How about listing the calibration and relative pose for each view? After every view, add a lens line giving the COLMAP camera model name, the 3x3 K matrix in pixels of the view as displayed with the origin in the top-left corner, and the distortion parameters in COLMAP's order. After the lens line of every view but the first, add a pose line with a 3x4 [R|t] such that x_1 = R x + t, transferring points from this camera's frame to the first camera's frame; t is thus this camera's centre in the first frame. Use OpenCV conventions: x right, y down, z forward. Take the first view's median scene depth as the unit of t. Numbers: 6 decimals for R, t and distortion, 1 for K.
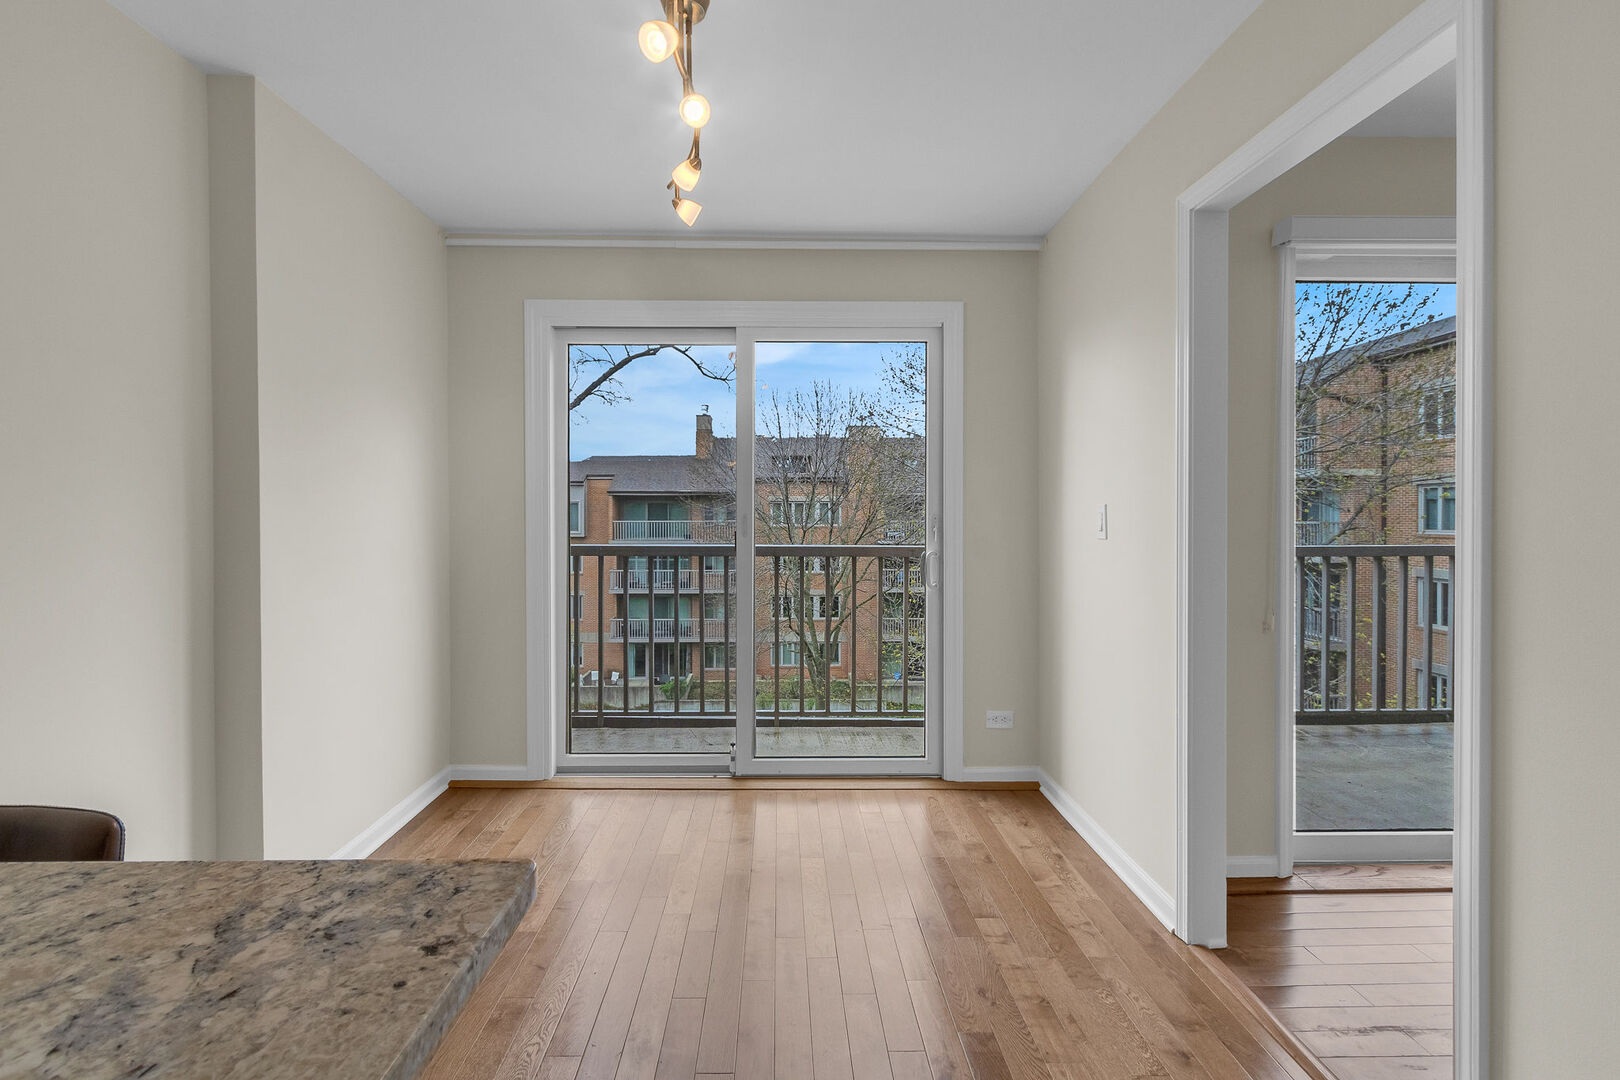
lens RADIAL K [[745.6, 0, 810.8], [0, 745.6, 530.0], [0, 0, 1]] dist [0.003356, 0.000085]
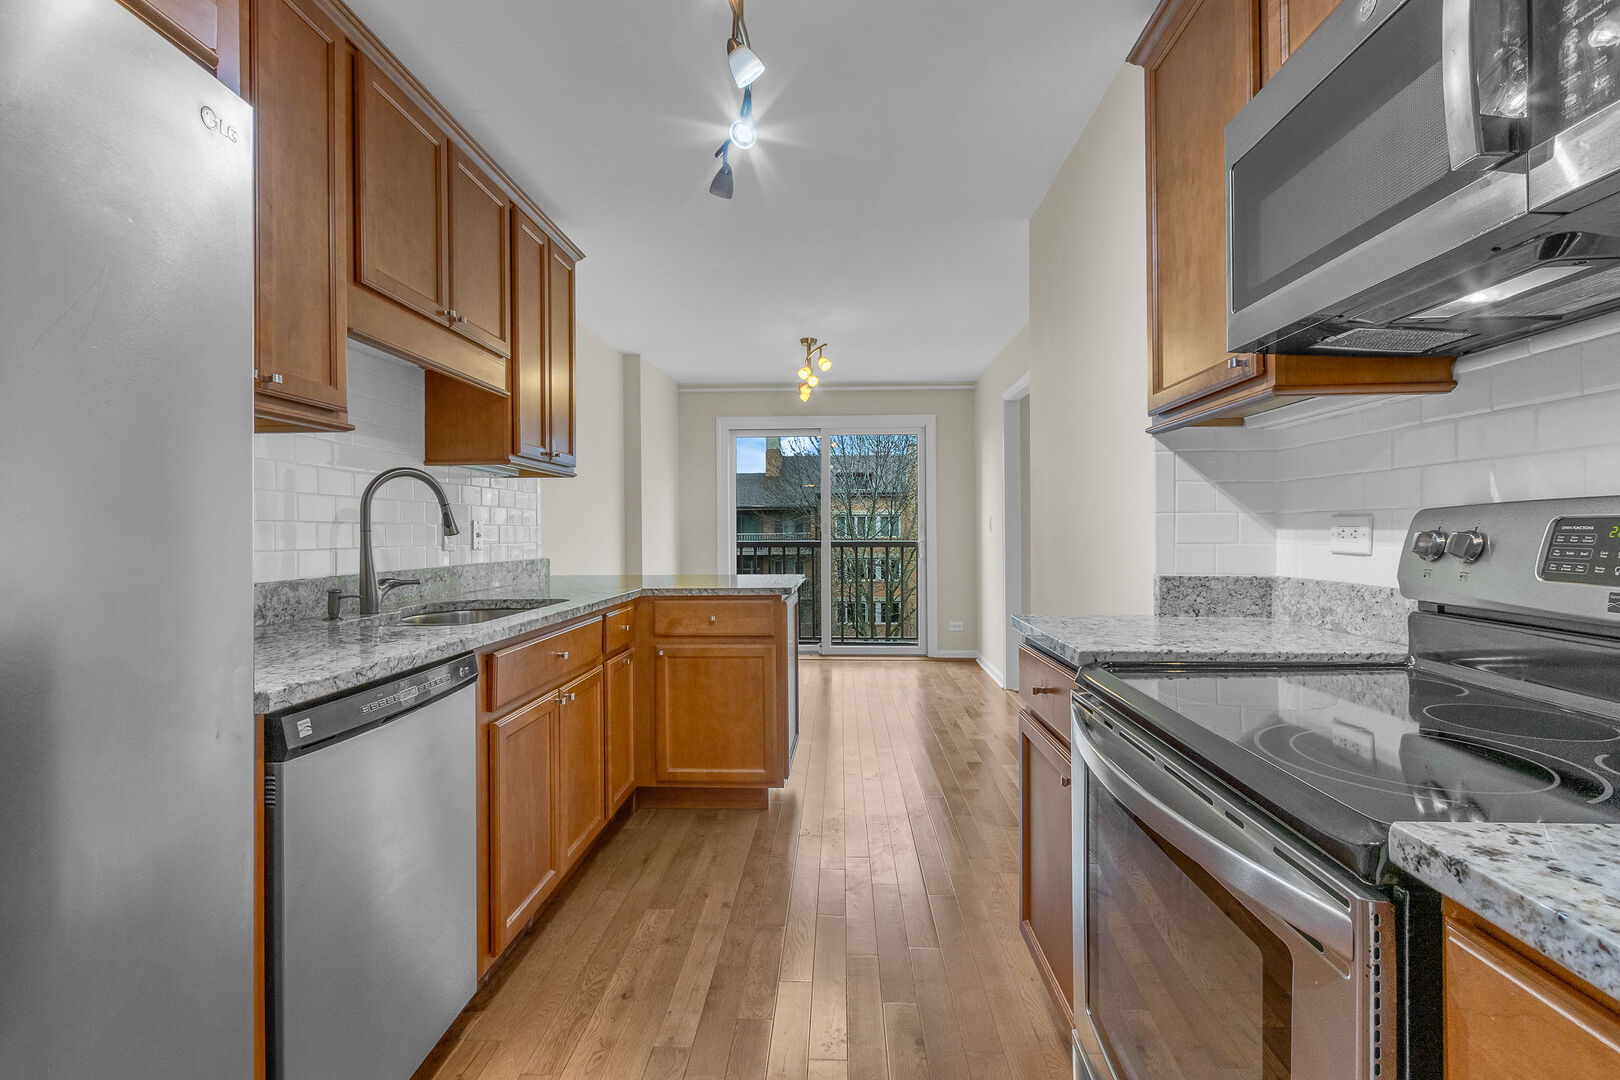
lens RADIAL K [[745.6, 0, 810.8], [0, 745.6, 530.0], [0, 0, 1]] dist [0.003356, 0.000085]
pose [[0.996304, -0.005858, -0.085693, 0.004626], [0.004318, 0.999826, -0.018146, 0.003900], [0.085784, 0.017708, 0.996156, -0.109731]]
